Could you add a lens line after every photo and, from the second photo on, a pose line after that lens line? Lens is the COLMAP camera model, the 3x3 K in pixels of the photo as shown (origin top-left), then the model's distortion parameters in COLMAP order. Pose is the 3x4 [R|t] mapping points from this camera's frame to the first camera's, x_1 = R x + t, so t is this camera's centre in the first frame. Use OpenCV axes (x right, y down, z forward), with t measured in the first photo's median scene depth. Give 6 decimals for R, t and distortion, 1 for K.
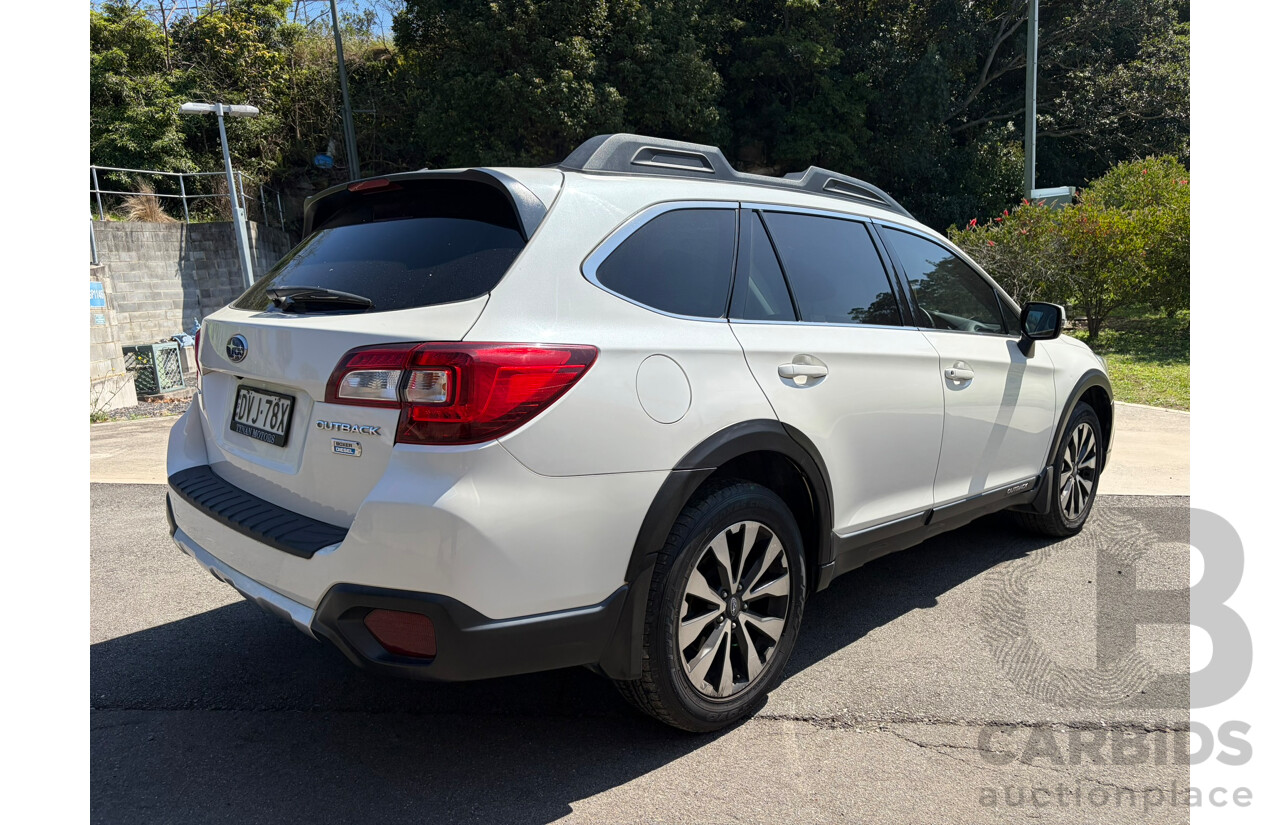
lens RADIAL K [[833.2, 0, 635.5], [0, 833.2, 420.9], [0, 0, 1]] dist [0.035423, -0.040099]
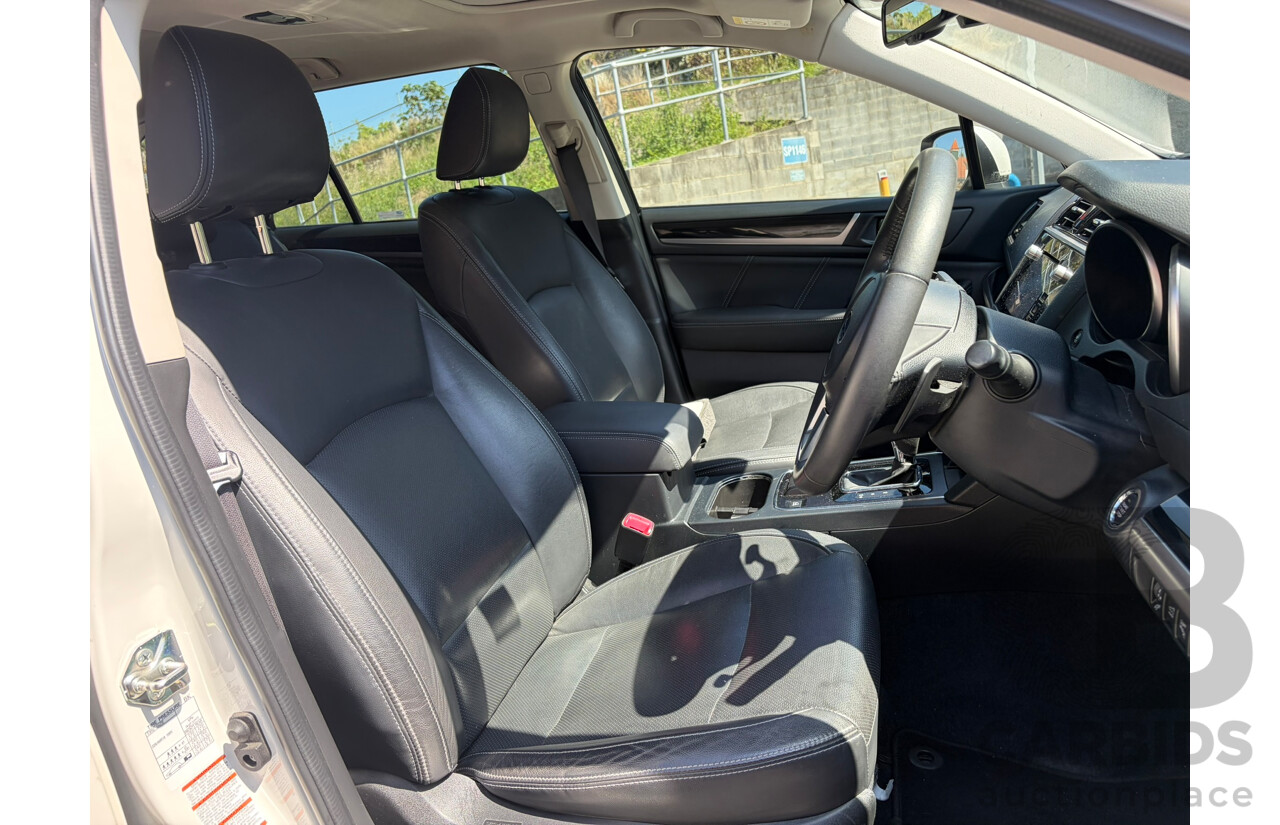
lens RADIAL K [[833.2, 0, 641.7], [0, 833.2, 401.8], [0, 0, 1]] dist [0.035423, -0.040099]
pose [[0.485550, 0.173319, -0.856856, 0.096763], [-0.009102, 0.981099, 0.193293, -0.024664], [0.874162, -0.086055, 0.477950, 0.172728]]
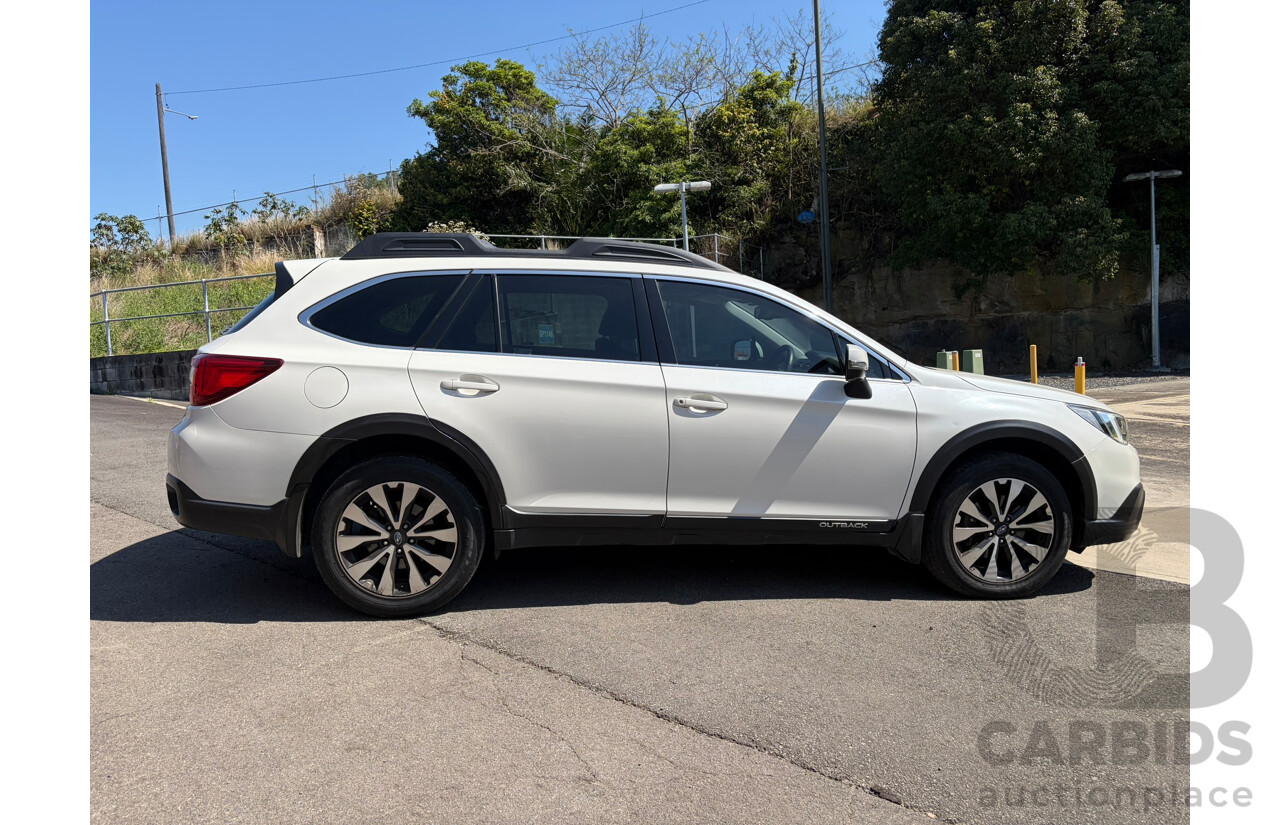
lens RADIAL K [[833.2, 0, 636.4], [0, 833.2, 411.8], [0, 0, 1]] dist [0.035423, -0.040099]
pose [[0.789536, 0.064575, -0.610297, 0.170349], [-0.101046, 0.994555, -0.025488, -0.001159], [0.605328, 0.081792, 0.791763, 0.005789]]
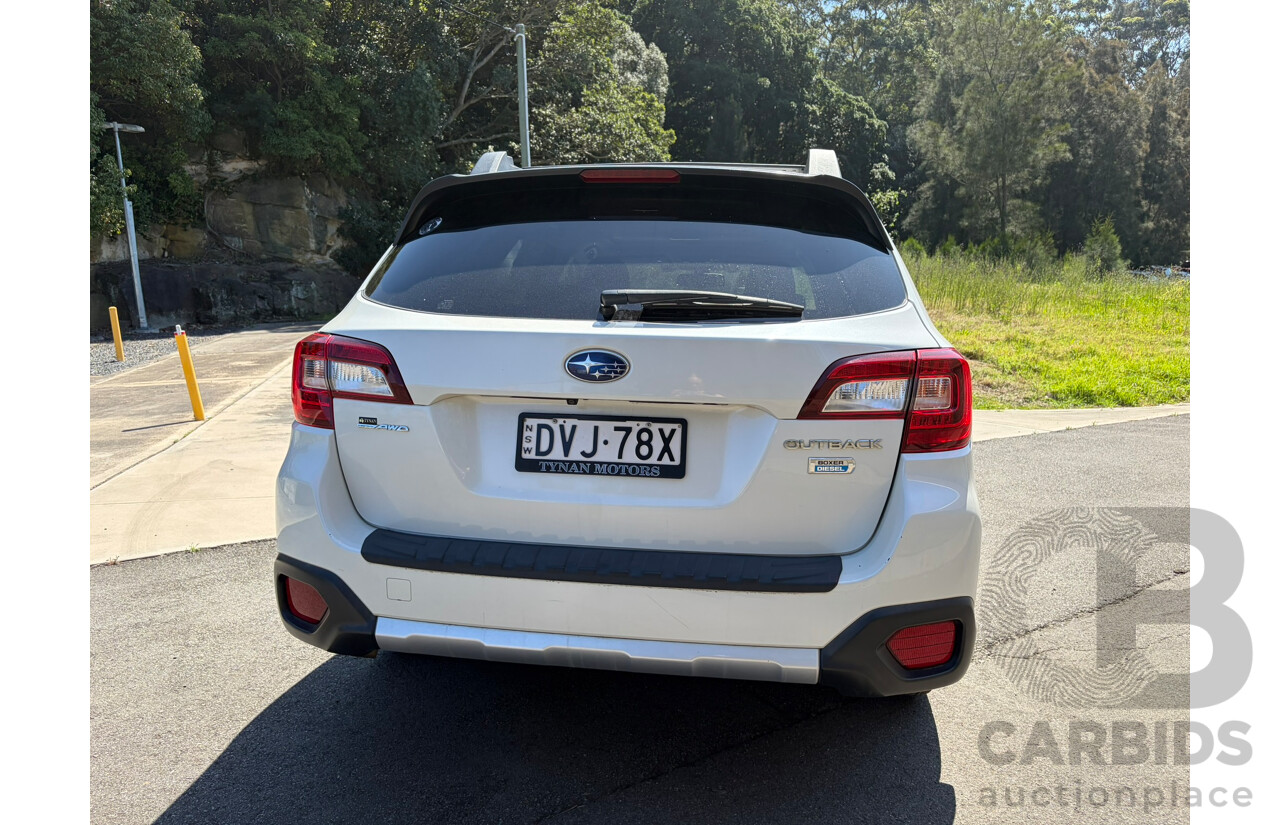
lens RADIAL K [[833.2, 0, 637.4], [0, 833.2, 425.2], [0, 0, 1]] dist [0.035423, -0.040099]
pose [[0.791428, -0.077504, 0.606329, -0.111838], [0.080229, 0.996519, 0.022659, -0.005314], [-0.605974, 0.030712, 0.794891, 0.040507]]
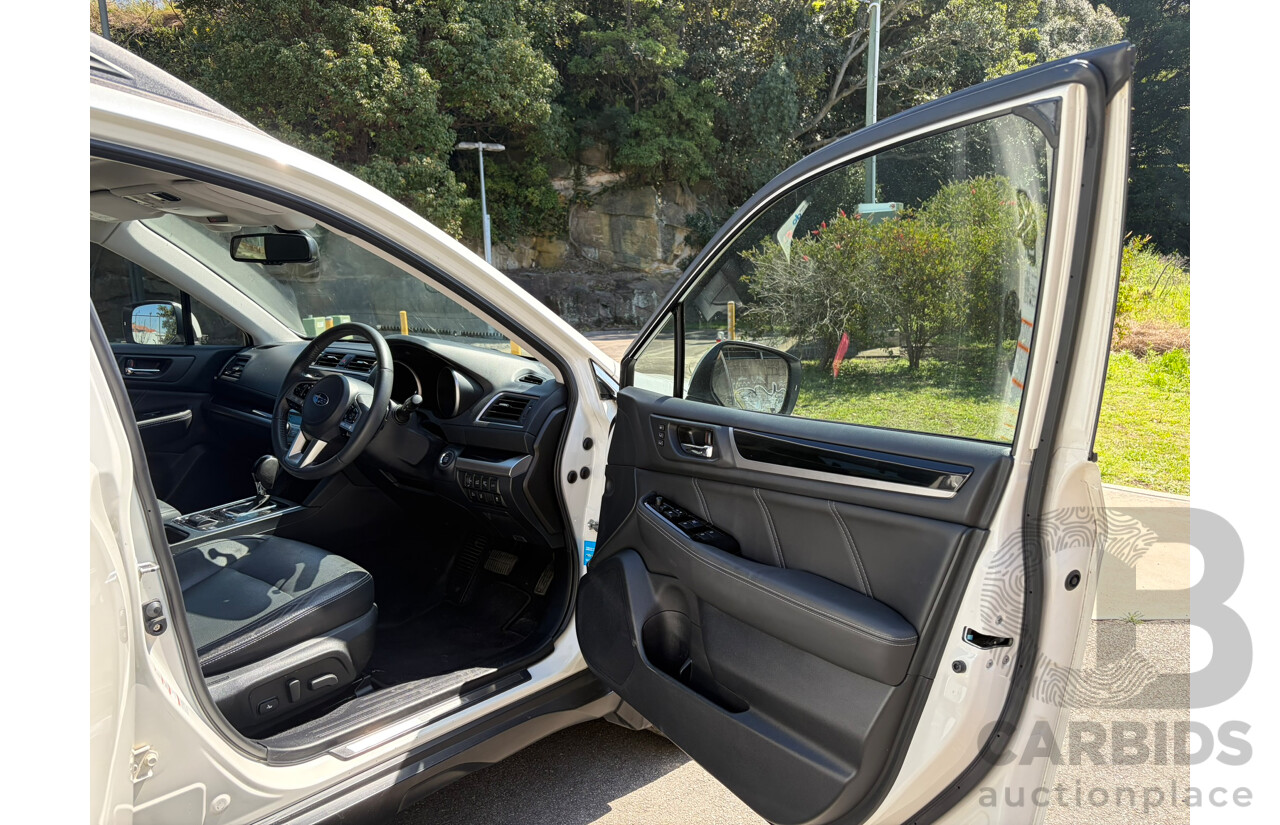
lens RADIAL K [[833.2, 0, 647.7], [0, 833.2, 418.8], [0, 0, 1]] dist [0.035423, -0.040099]
pose [[0.989346, 0.013399, 0.144967, 0.084785], [-0.010830, 0.999770, -0.018499, -0.015627], [-0.145182, 0.016732, 0.989264, 0.097913]]
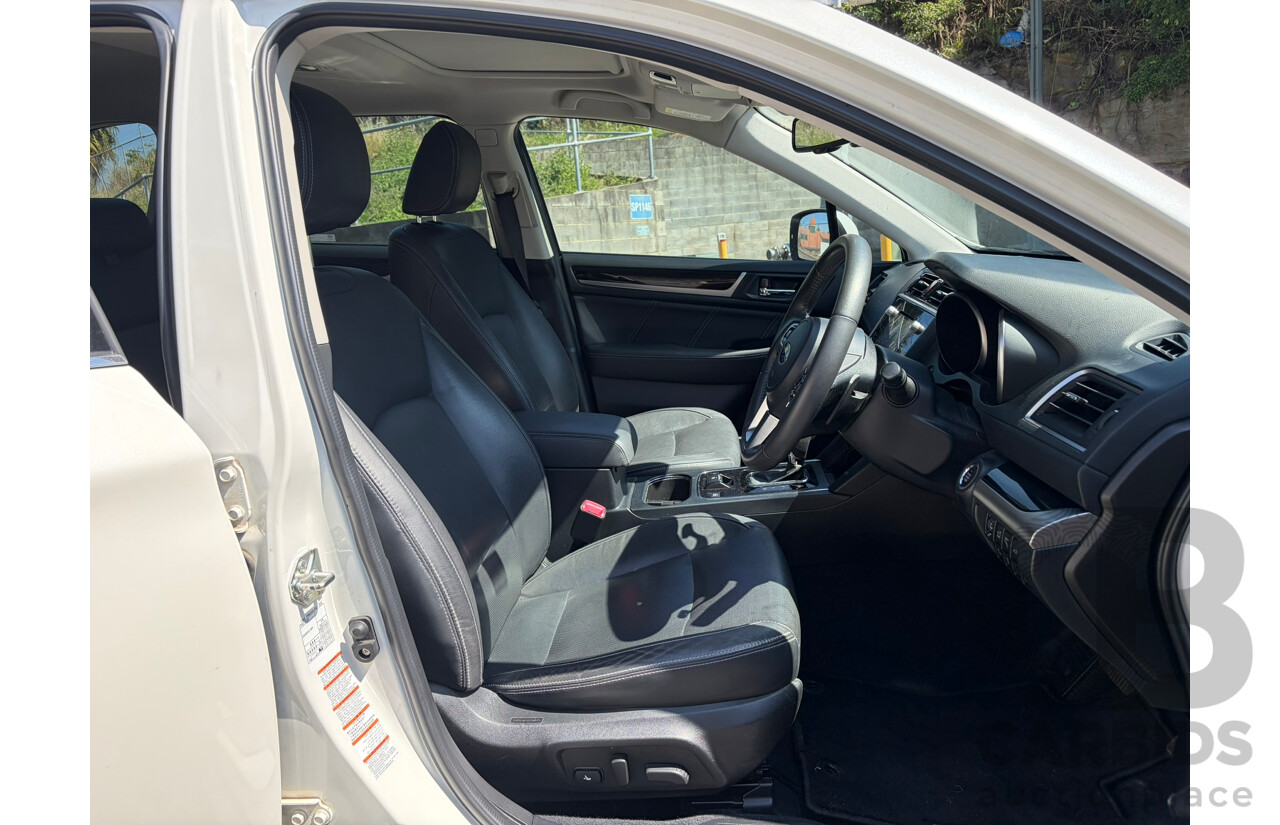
lens RADIAL K [[833.2, 0, 648.1], [0, 833.2, 407.5], [0, 0, 1]] dist [0.035423, -0.040099]
pose [[0.653641, 0.159595, -0.739785, 0.104159], [-0.084545, 0.986792, 0.138182, -0.023706], [0.752067, -0.027777, 0.658501, 0.152764]]
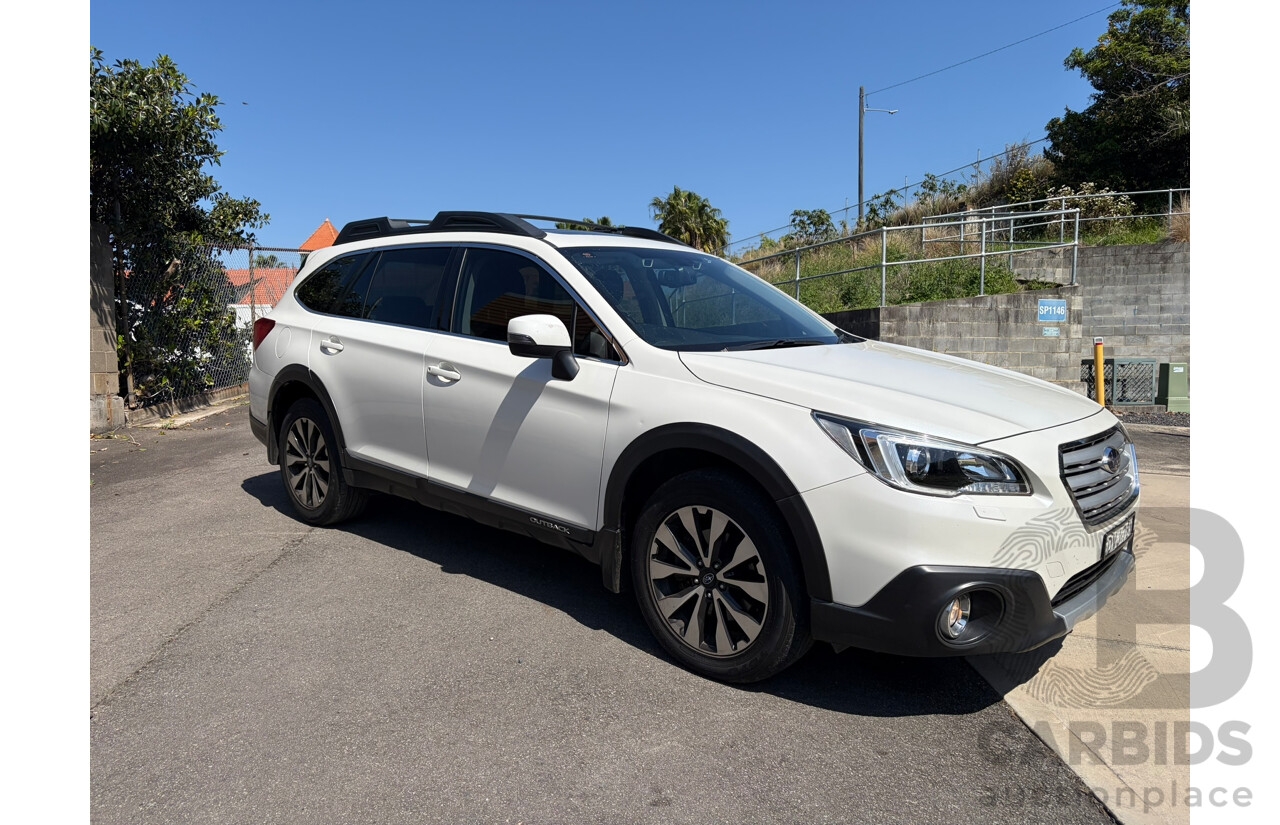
lens RADIAL K [[833.2, 0, 641.2], [0, 833.2, 410.5], [0, 0, 1]] dist [0.035423, -0.040099]
pose [[0.047721, 0.124696, -0.991047, 0.258284], [-0.160410, 0.980256, 0.115615, -0.030643], [0.985896, 0.153456, 0.066782, 0.201325]]
